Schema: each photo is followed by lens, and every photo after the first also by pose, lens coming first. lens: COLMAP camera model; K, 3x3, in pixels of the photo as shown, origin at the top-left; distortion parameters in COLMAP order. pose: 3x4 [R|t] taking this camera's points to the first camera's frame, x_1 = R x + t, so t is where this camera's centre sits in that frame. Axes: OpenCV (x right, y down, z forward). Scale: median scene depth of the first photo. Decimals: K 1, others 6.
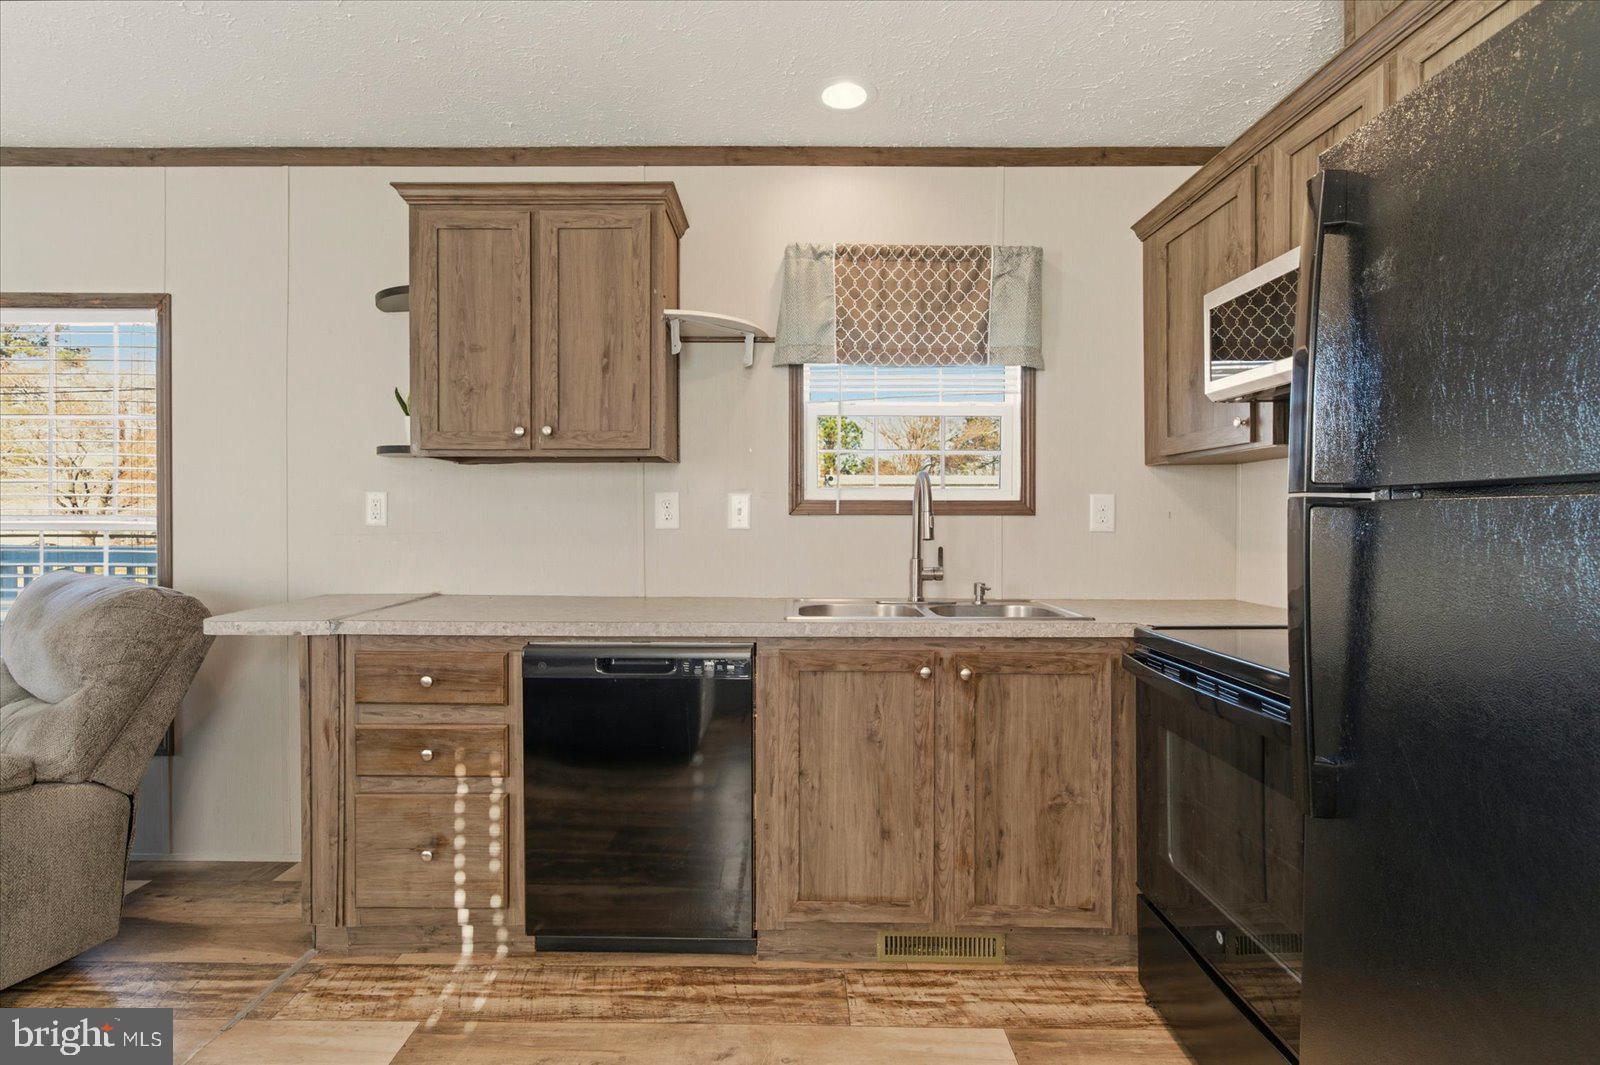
lens RADIAL K [[768.3, 0, 782.2], [0, 768.3, 524.8], [0, 0, 1]] dist [-0.002785, 0.000488]
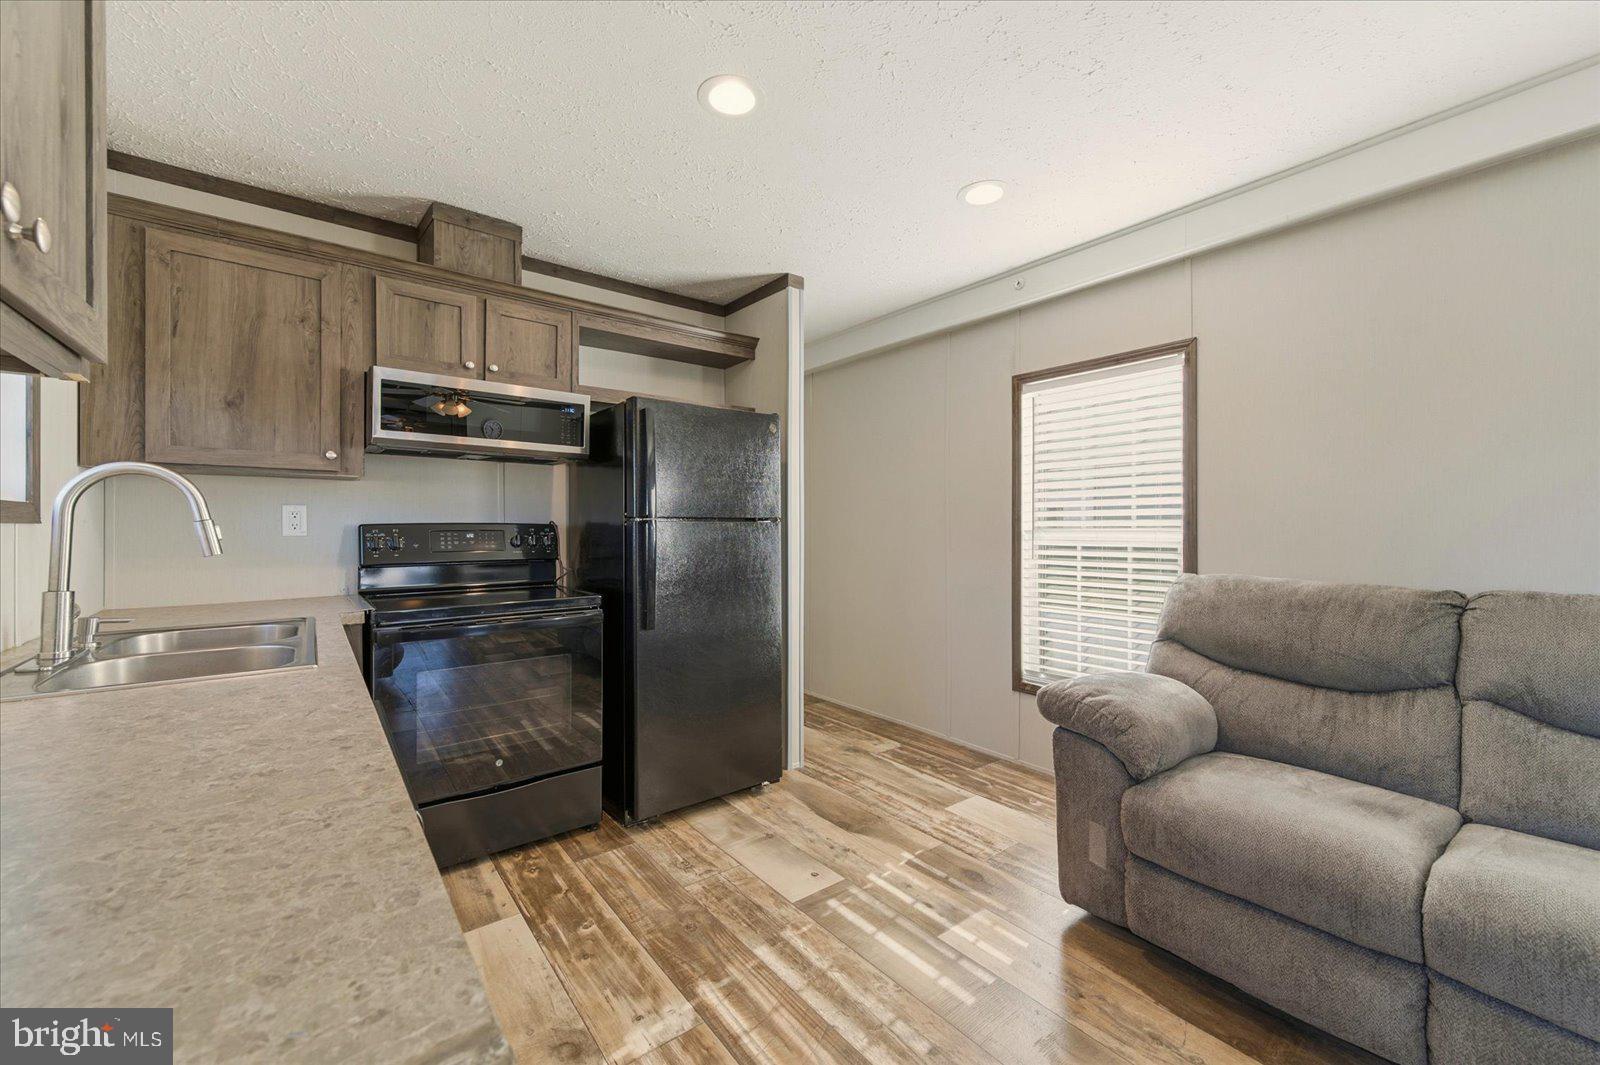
lens RADIAL K [[631.9, 0, 794.0], [0, 631.9, 529.0], [0, 0, 1]] dist [0.010864, -0.000013]
pose [[-0.620693, -0.007973, 0.784013, -0.747679], [0.004085, 0.999902, 0.013403, -0.018347], [-0.784043, 0.011522, -0.620599, 1.158163]]
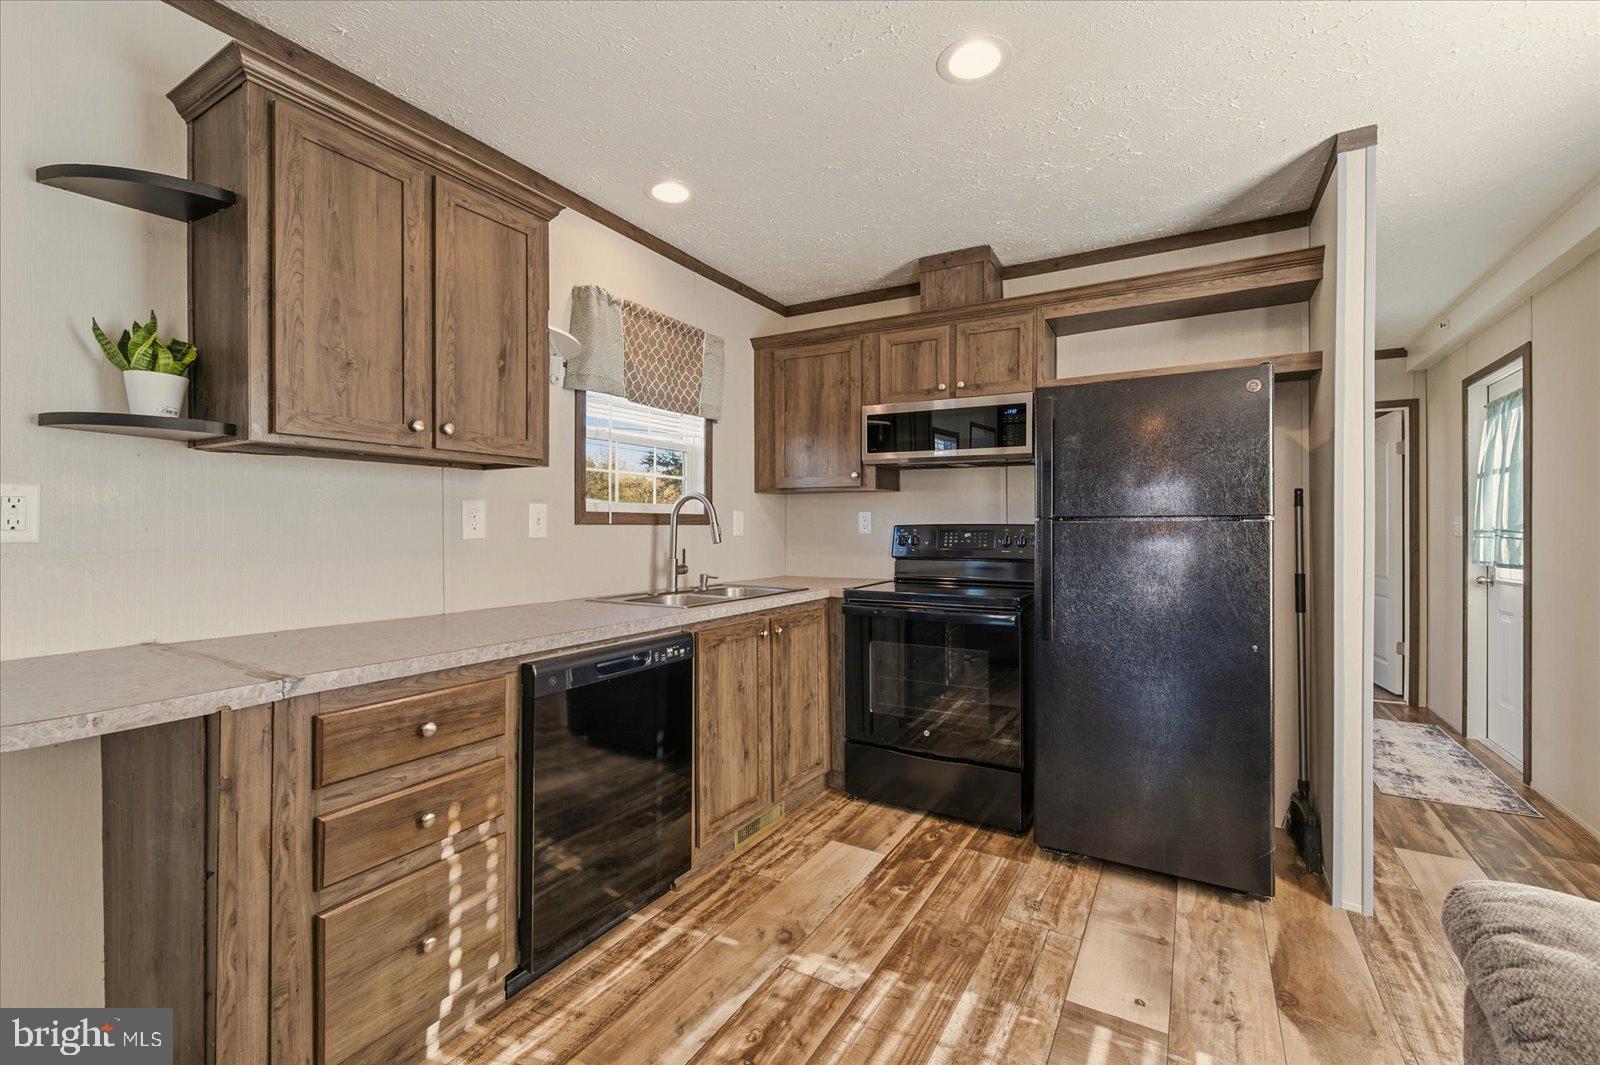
lens RADIAL K [[686.9, 0, 810.6], [0, 686.9, 525.4], [0, 0, 1]] dist [0.009575, 0.000259]
pose [[0.487871, -0.000299, 0.872916, -0.897204], [0.007560, 0.999964, -0.003883, -0.006585], [-0.872883, 0.008494, 0.487855, 0.284851]]
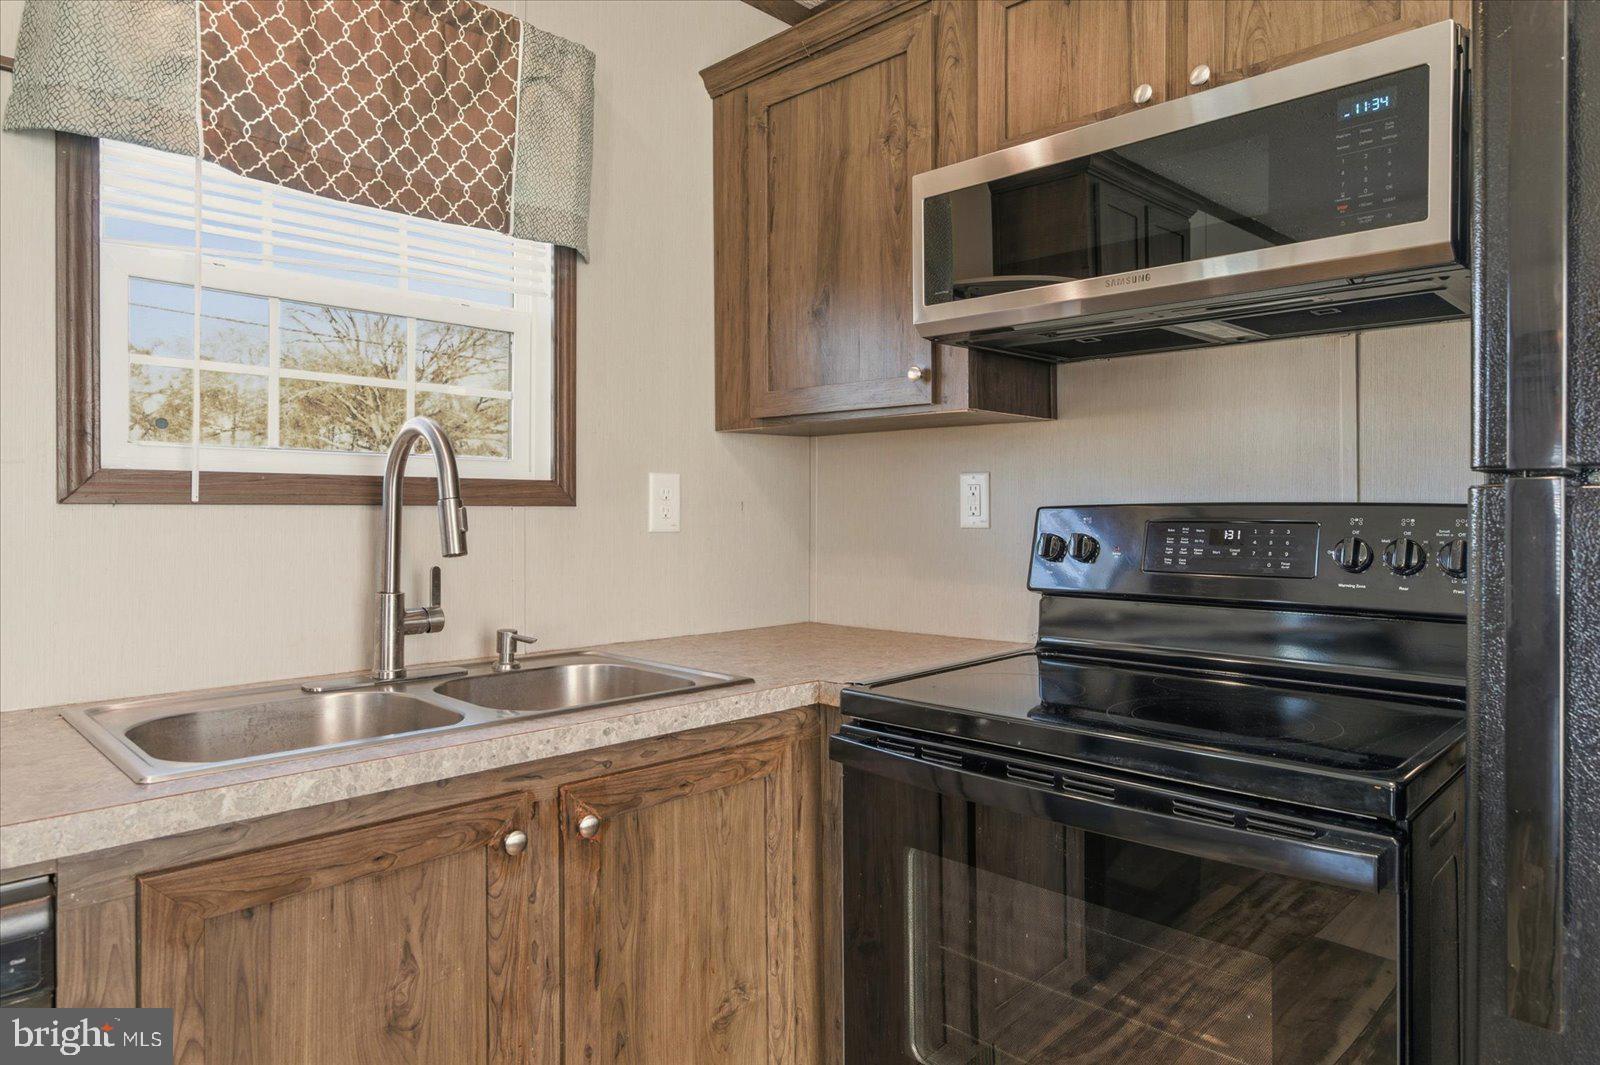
lens RADIAL K [[973.3, 0, 810.5], [0, 973.3, 513.0], [0, 0, 1]] dist [-0.003330, 0.001113]
pose [[0.689496, -0.003324, 0.724282, -0.115649], [0.005533, 0.999984, -0.000677, -0.006660], [-0.724268, 0.004474, 0.689504, 0.454926]]
